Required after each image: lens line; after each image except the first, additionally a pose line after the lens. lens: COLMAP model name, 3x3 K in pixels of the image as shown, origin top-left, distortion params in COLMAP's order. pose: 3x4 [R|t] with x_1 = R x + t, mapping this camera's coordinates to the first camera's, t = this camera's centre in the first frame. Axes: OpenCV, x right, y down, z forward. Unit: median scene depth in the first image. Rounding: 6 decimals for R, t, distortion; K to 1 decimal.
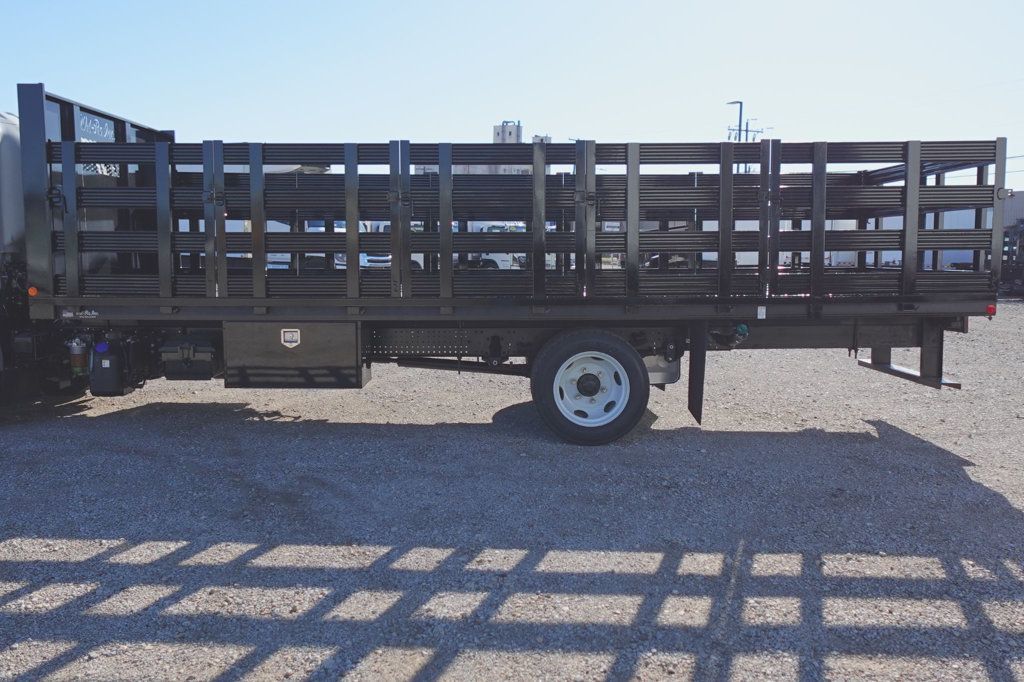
lens RADIAL K [[915.3, 0, 512.0], [0, 915.3, 341.0], [0, 0, 1]] dist [-0.005452, 0.004647]
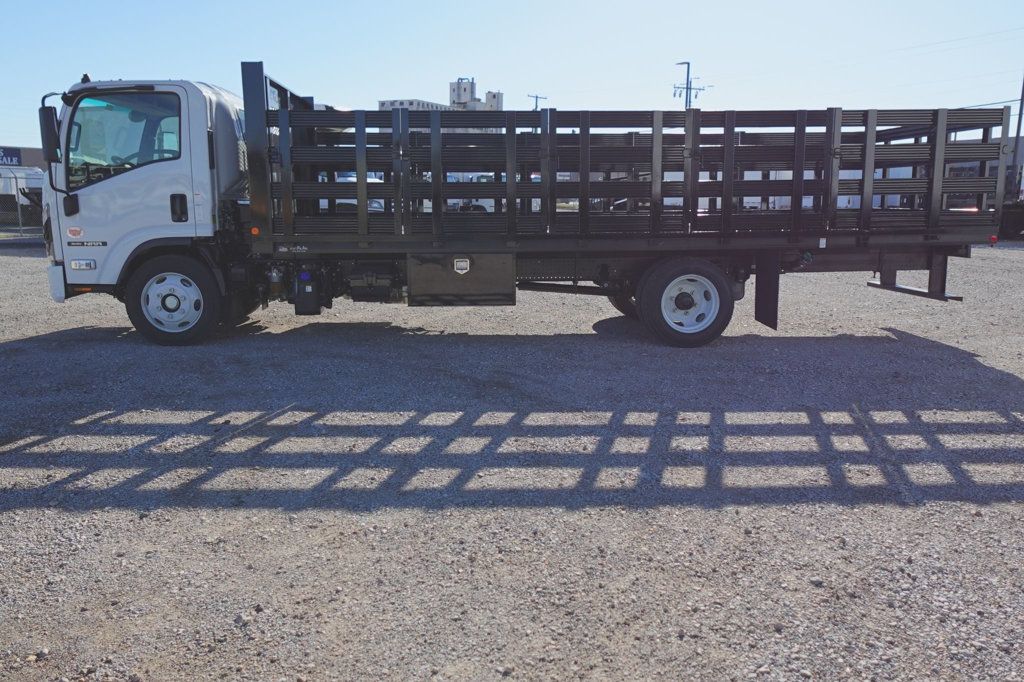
lens RADIAL K [[822.5, 0, 512.0], [0, 822.5, 341.0], [0, 0, 1]] dist [-0.001969, 0.008620]
pose [[0.998264, -0.015798, 0.056744, -0.225495], [0.011561, 0.997173, 0.074241, 0.015268], [-0.057757, -0.073456, 0.995625, -0.141693]]
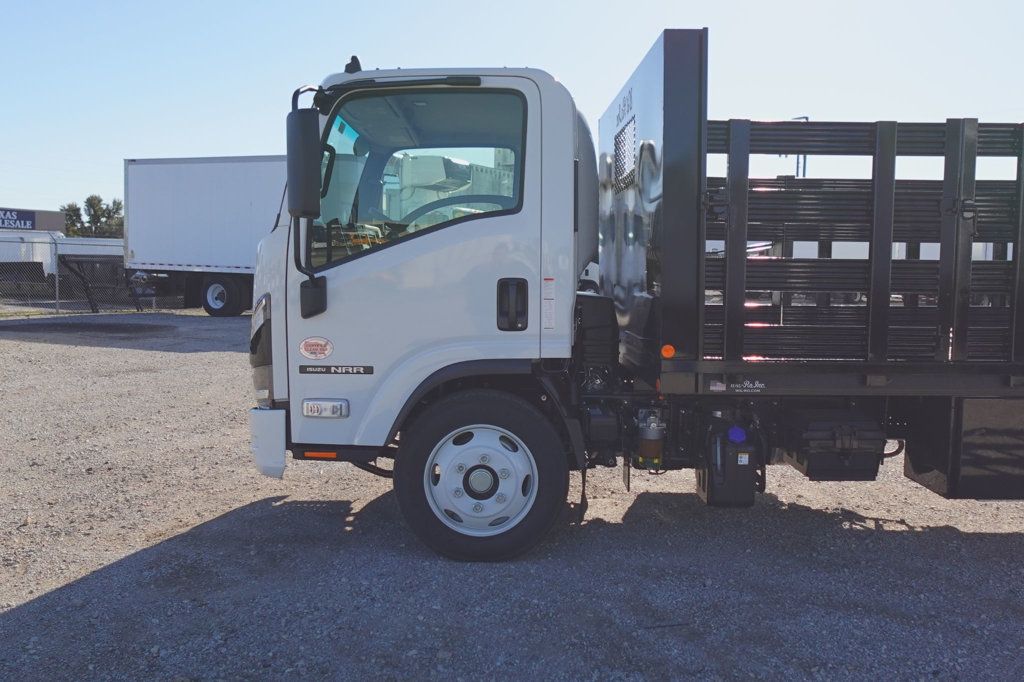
lens RADIAL K [[915.3, 0, 512.0], [0, 915.3, 341.0], [0, 0, 1]] dist [-0.005452, 0.004647]
pose [[0.999897, 0.002695, 0.014086, -0.604451], [-0.002424, 0.999813, -0.019205, -0.045980], [-0.014135, 0.019169, 0.999716, 0.335971]]
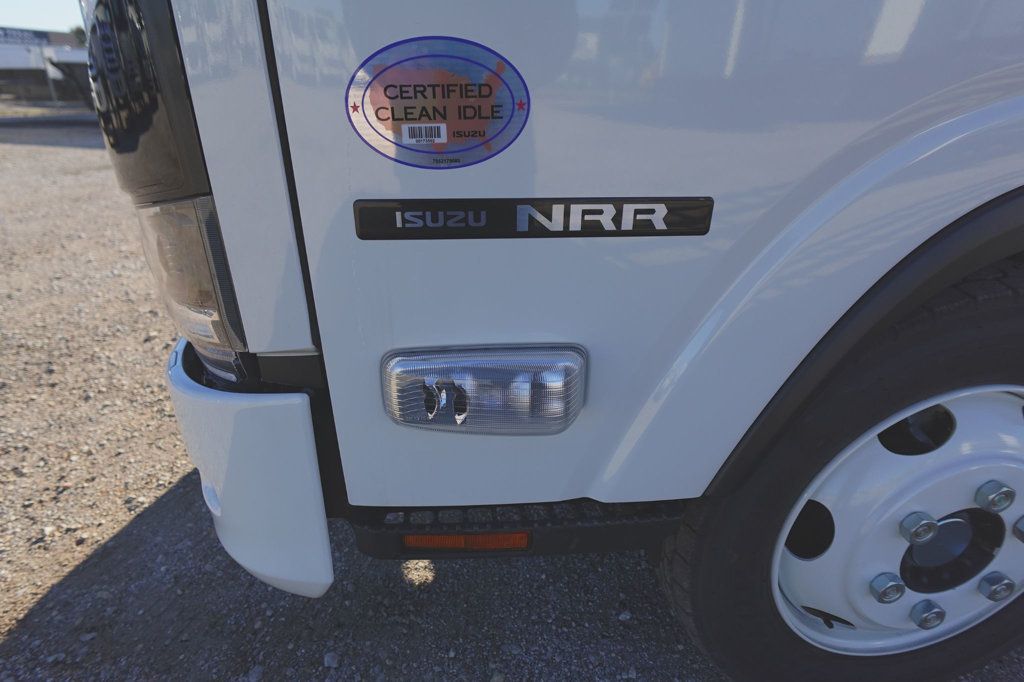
lens RADIAL K [[577.9, 0, 512.0], [0, 577.9, 341.0], [0, 0, 1]] dist [-0.003071, -0.000210]
pose [[0.988768, -0.050938, 0.140509, -0.733631], [0.004311, 0.949458, 0.313865, -0.047229], [-0.149395, -0.309734, 0.939013, 0.887761]]
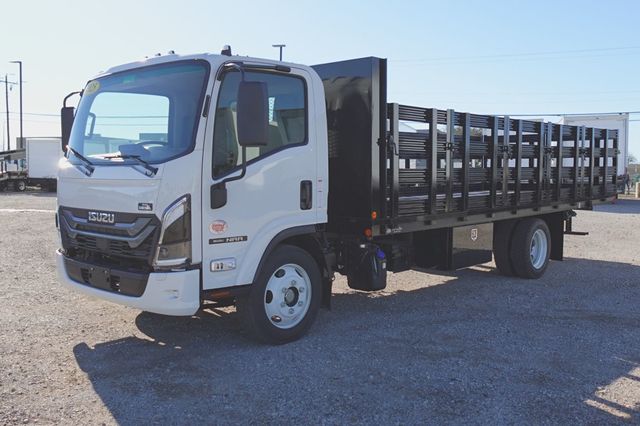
lens RADIAL K [[621.2, 0, 320.0], [0, 621.2, 213.0], [0, 0, 1]] dist [-0.006098, 0.003827]
pose [[0.680954, -0.055851, 0.730193, -1.149785], [0.075856, 0.997103, 0.005525, -0.063886], [-0.728387, 0.051628, 0.683218, 0.424960]]
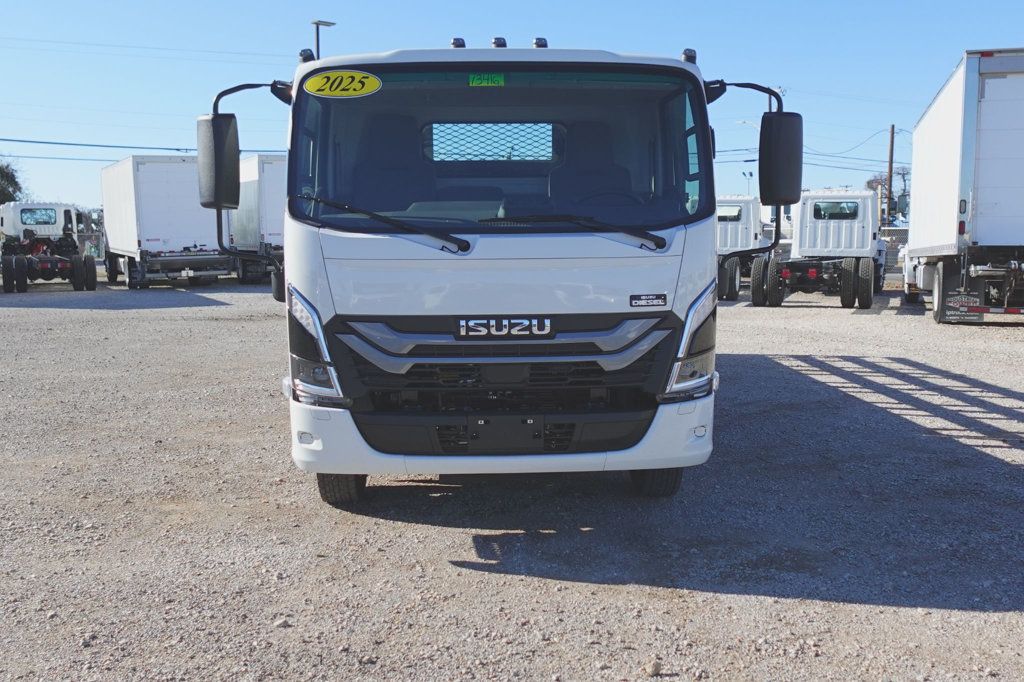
lens RADIAL K [[993.9, 0, 512.0], [0, 993.9, 341.0], [0, 0, 1]] dist [-0.006098, 0.003827]
pose [[-0.037779, -0.115753, 0.992559, -1.444752], [0.109827, 0.986770, 0.119258, -0.143423], [-0.993233, 0.113515, -0.024566, 1.127492]]
